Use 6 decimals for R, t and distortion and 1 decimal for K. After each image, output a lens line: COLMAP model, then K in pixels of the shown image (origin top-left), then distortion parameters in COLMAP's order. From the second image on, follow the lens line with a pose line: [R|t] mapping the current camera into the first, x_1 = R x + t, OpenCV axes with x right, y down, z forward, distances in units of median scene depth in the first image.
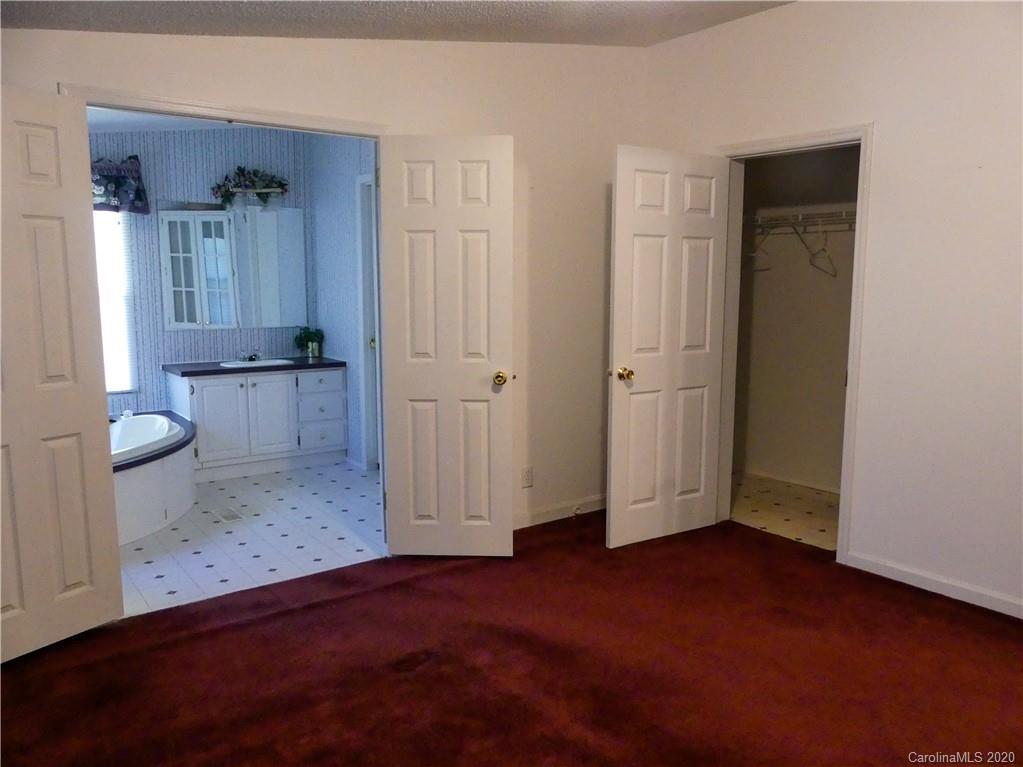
lens RADIAL K [[785.6, 0, 524.3], [0, 785.6, 383.4], [0, 0, 1]] dist [-0.009346, 0.009274]
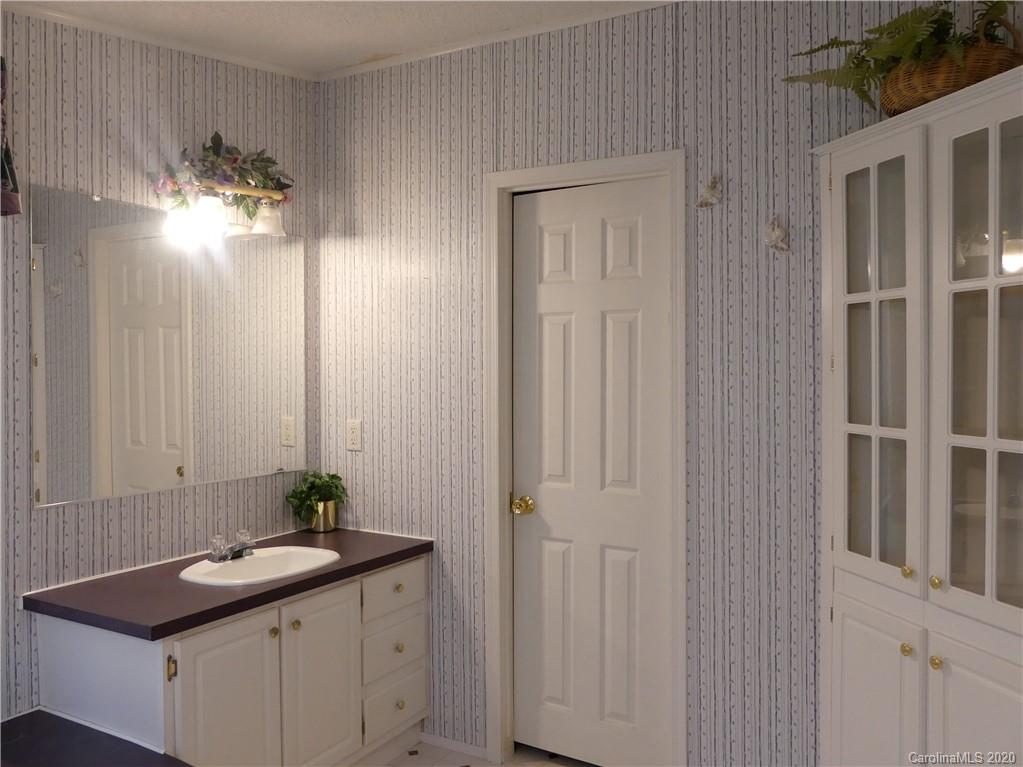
lens RADIAL K [[785.6, 0, 524.3], [0, 785.6, 383.4], [0, 0, 1]] dist [-0.009346, 0.009274]
pose [[0.900183, 0.002306, 0.435505, -0.399205], [0.048771, 0.993162, -0.106068, -0.072829], [-0.432772, 0.116721, 0.893916, 0.525961]]
